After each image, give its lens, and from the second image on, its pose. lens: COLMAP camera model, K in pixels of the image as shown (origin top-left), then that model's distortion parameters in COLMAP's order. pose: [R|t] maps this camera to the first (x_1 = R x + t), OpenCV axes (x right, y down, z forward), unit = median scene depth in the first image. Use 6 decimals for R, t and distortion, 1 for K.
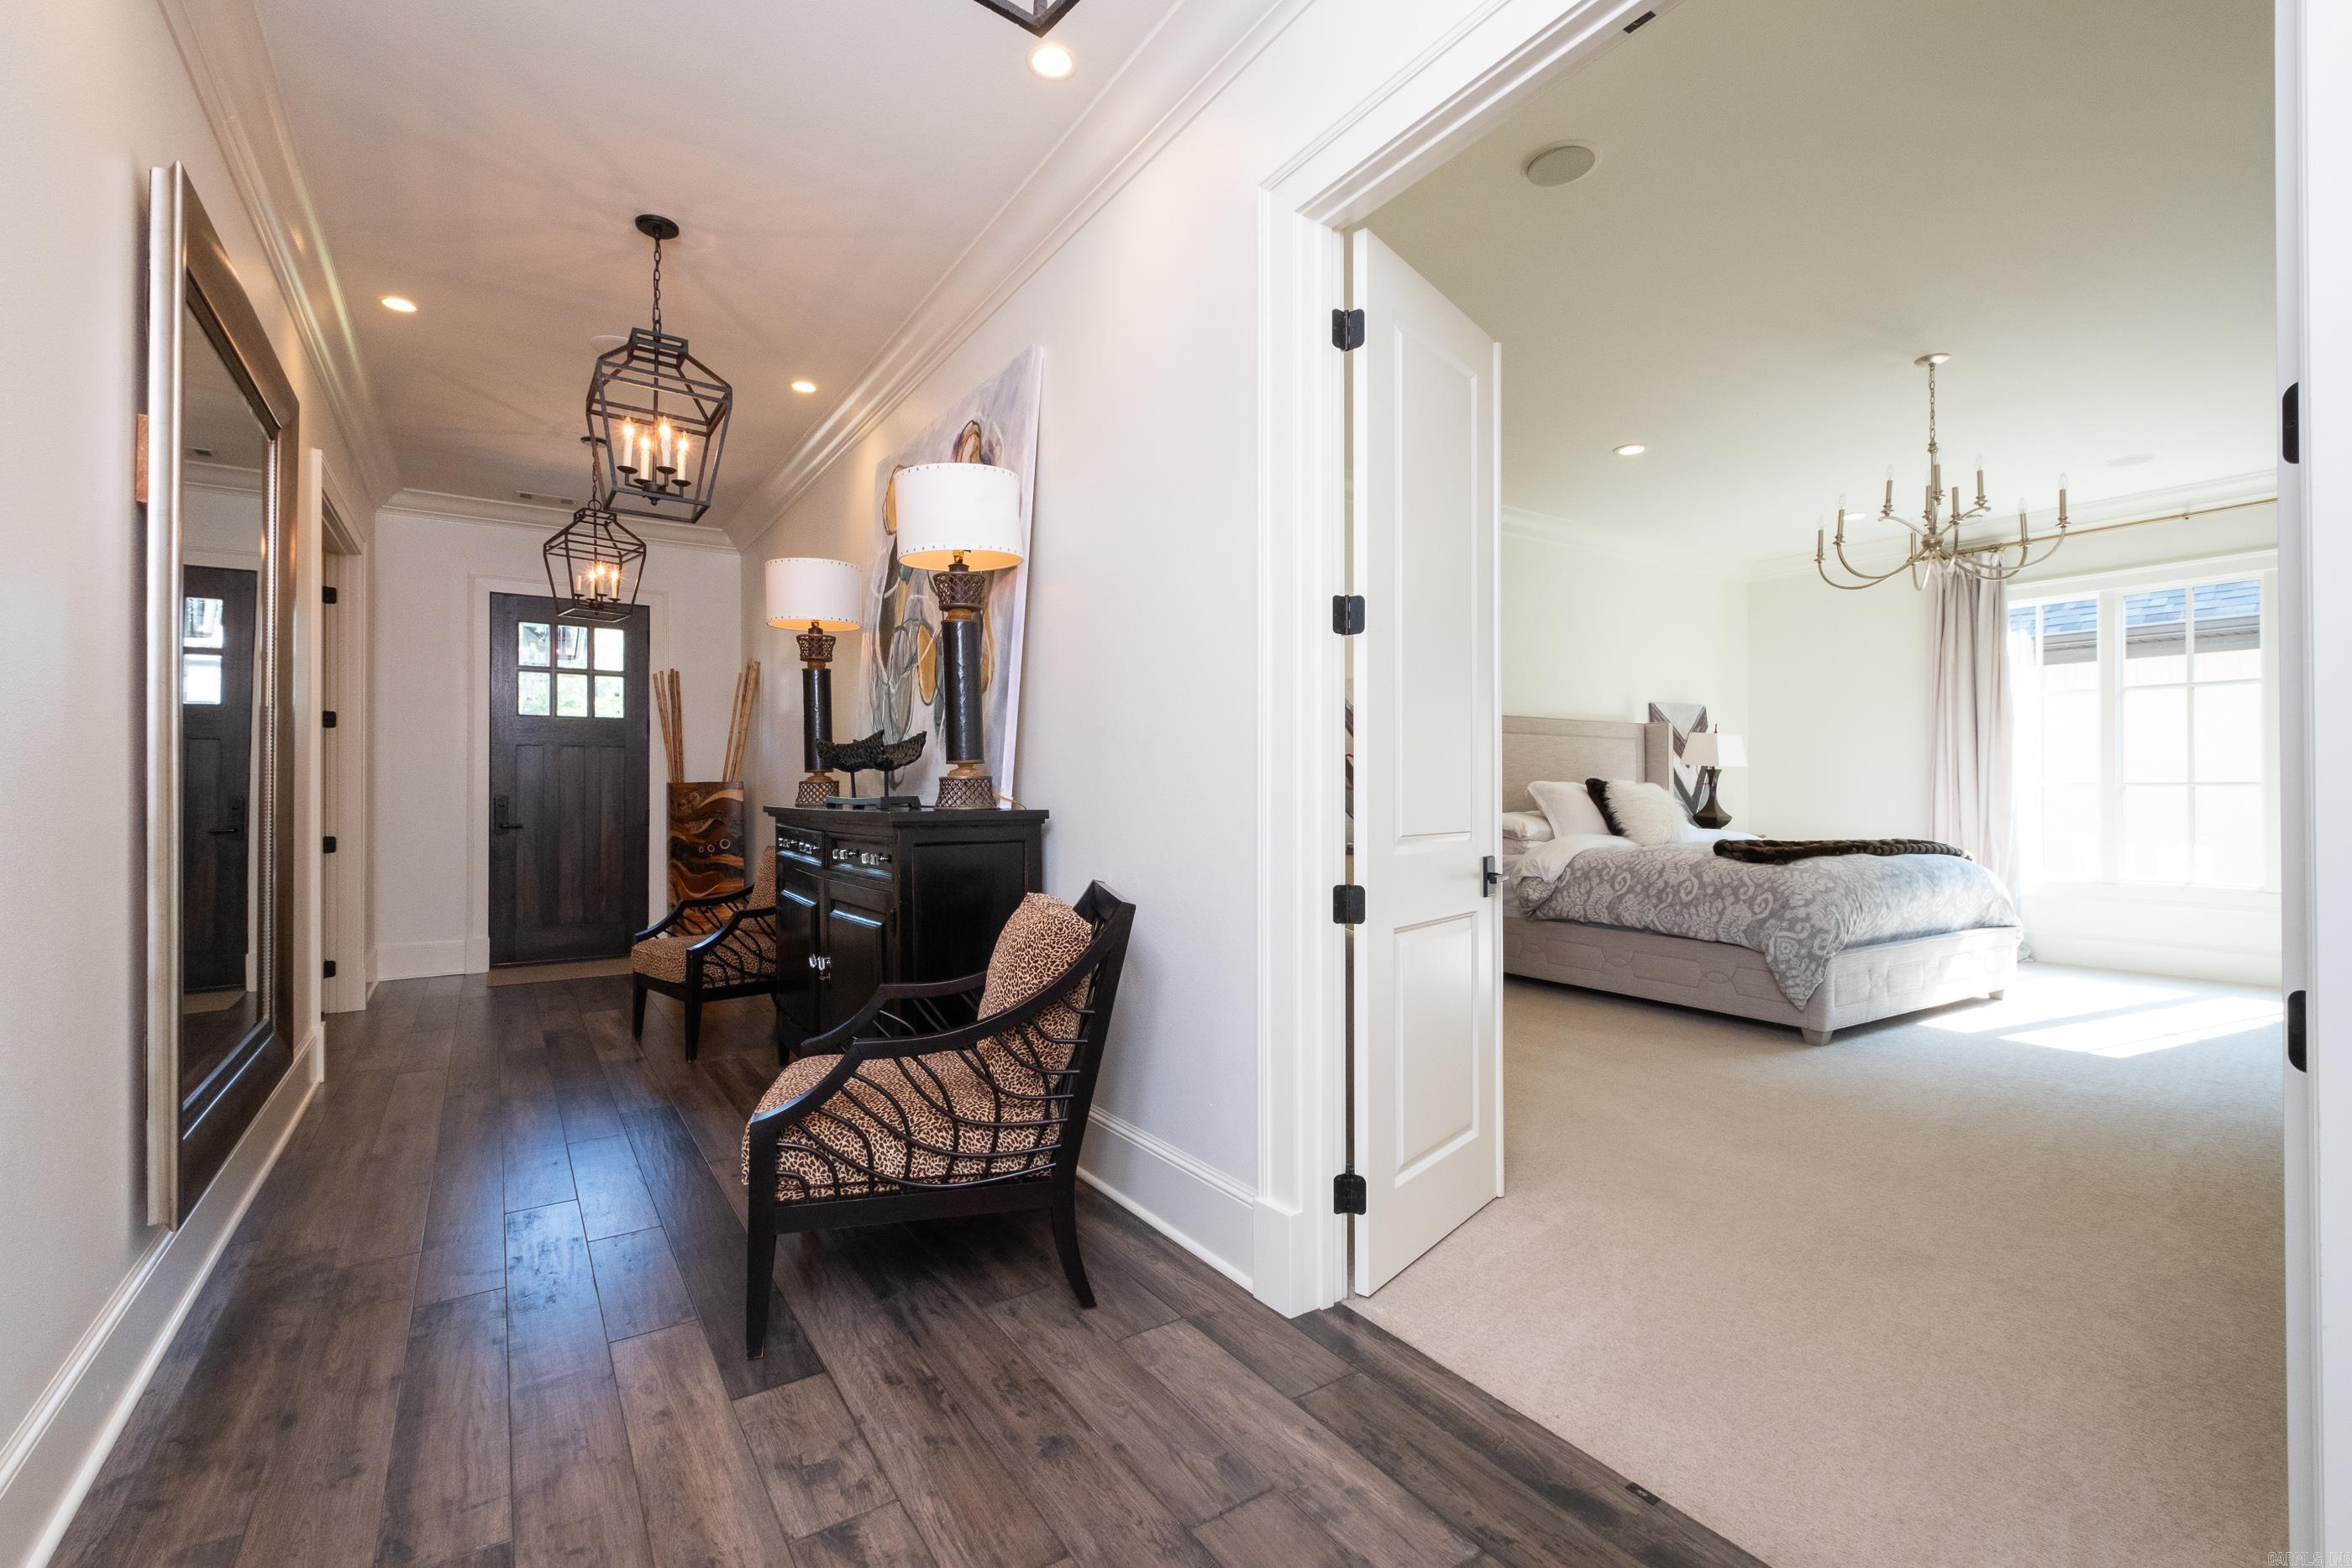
lens RADIAL K [[1037.5, 0, 1182.4], [0, 1037.5, 796.4], [0, 0, 1]] dist [0.002279, 0.000272]
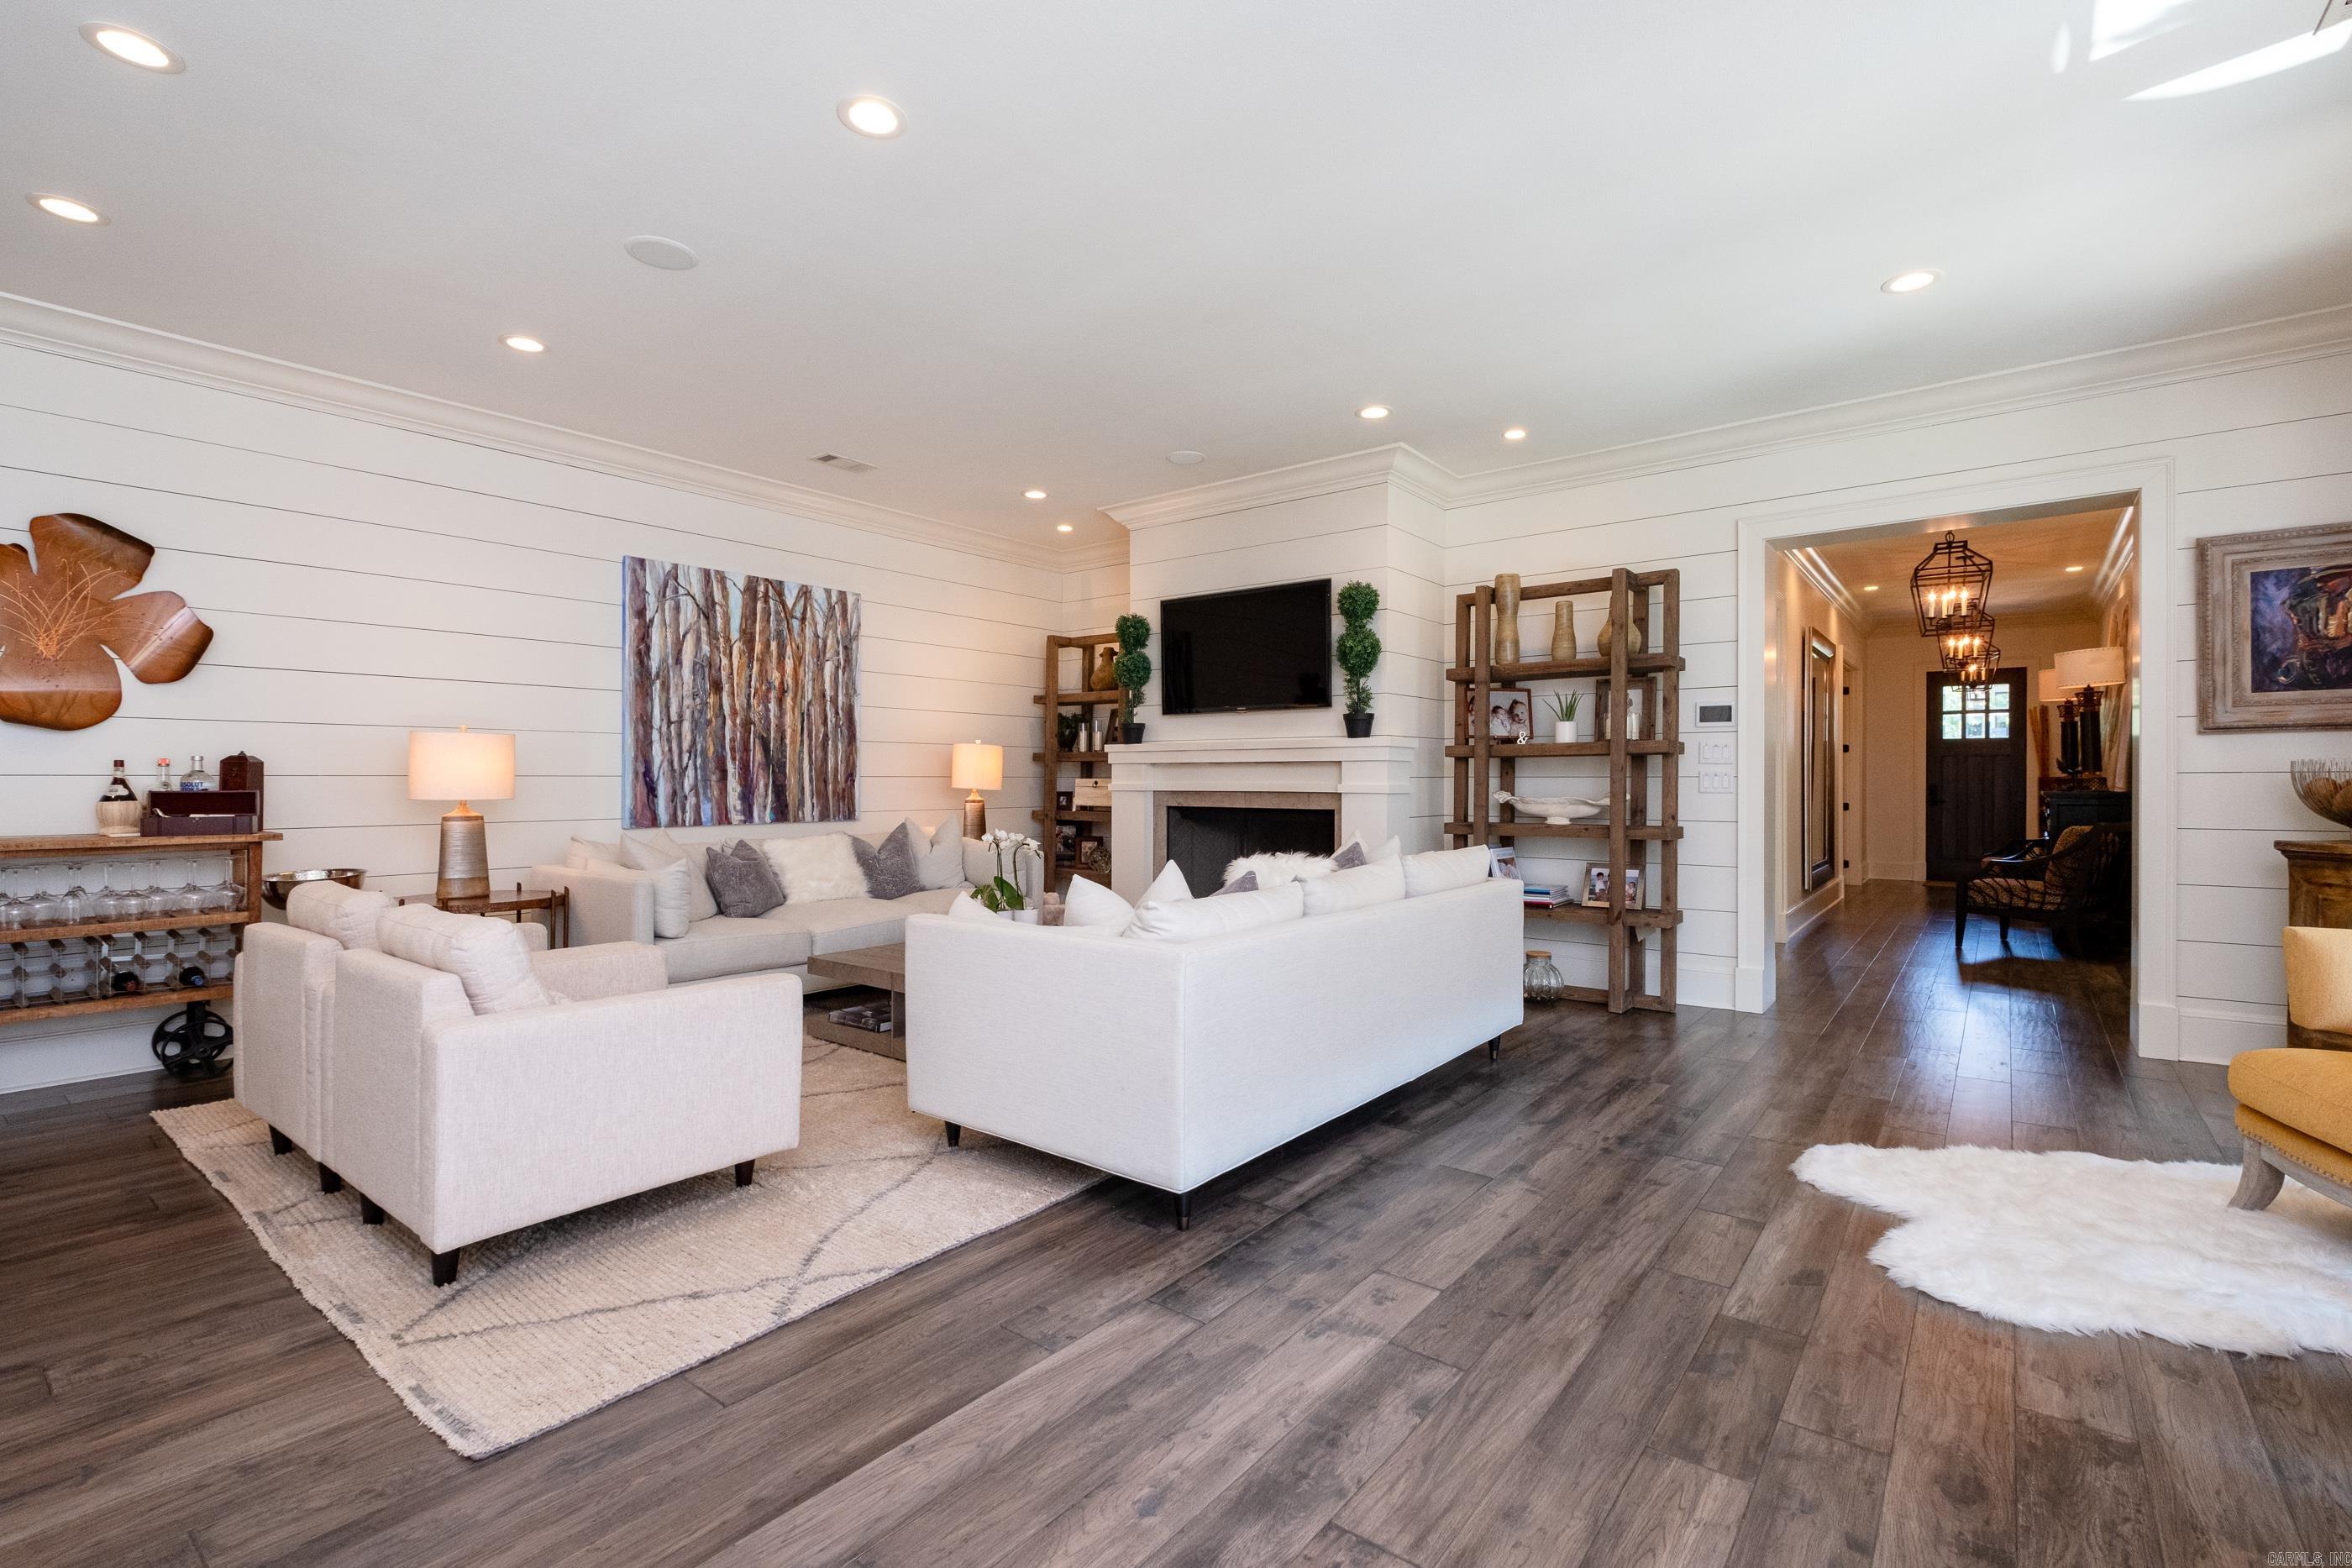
lens RADIAL K [[1062.7, 0, 1181.2], [0, 1062.7, 789.5], [0, 0, 1]] dist [-0.003074, -0.000093]
pose [[0.320598, 0.001319, -0.947214, 0.642100], [0.003569, 0.999990, 0.002601, -0.002456], [0.947209, -0.004215, 0.320590, -0.789690]]
